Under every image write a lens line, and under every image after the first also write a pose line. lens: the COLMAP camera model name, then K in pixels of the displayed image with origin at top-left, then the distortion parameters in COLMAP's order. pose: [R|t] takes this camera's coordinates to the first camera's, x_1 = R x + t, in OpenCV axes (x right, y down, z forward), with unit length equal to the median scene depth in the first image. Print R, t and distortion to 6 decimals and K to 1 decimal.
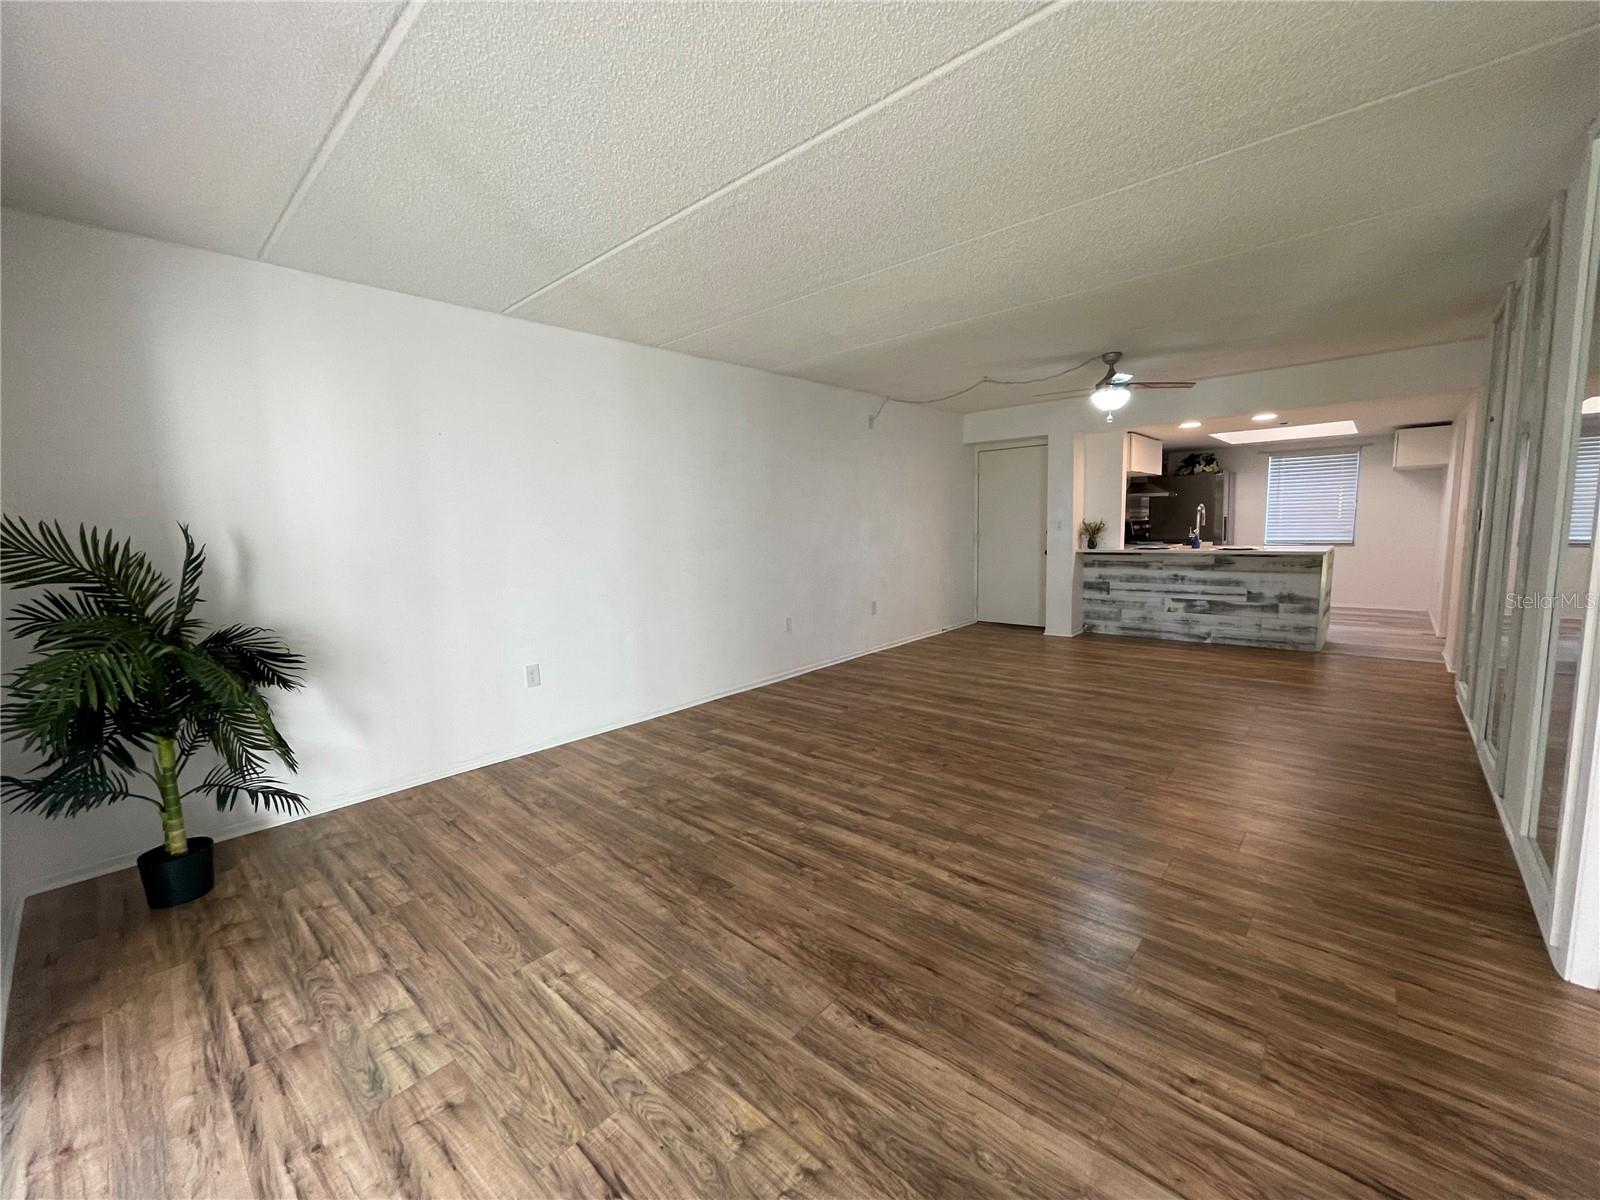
lens RADIAL K [[646.6, 0, 793.5], [0, 646.6, 596.8], [0, 0, 1]] dist [-0.010754, 0.008021]
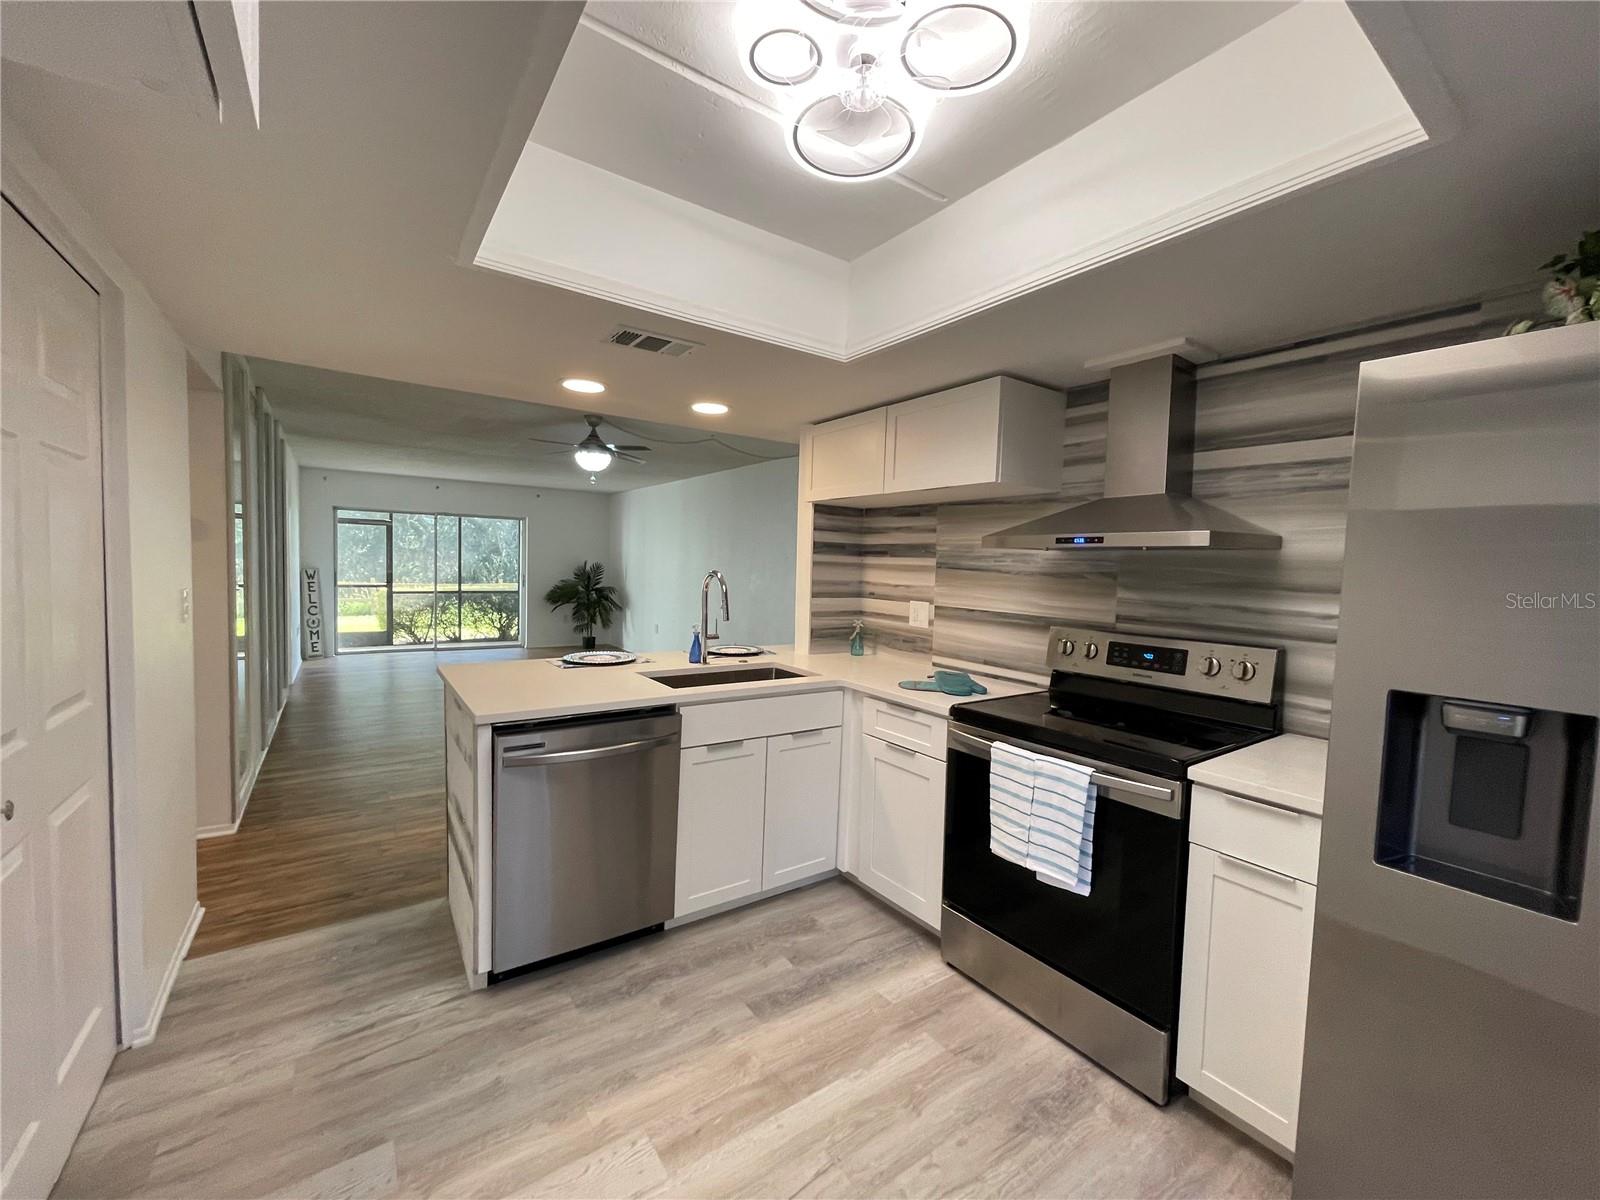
lens RADIAL K [[646.6, 0, 793.5], [0, 646.6, 596.8], [0, 0, 1]] dist [-0.010754, 0.008021]
pose [[-0.221032, 0.070877, -0.972688, 1.744162], [-0.132869, 0.985868, 0.102030, -0.296210], [0.966173, 0.151792, -0.208491, 1.901443]]
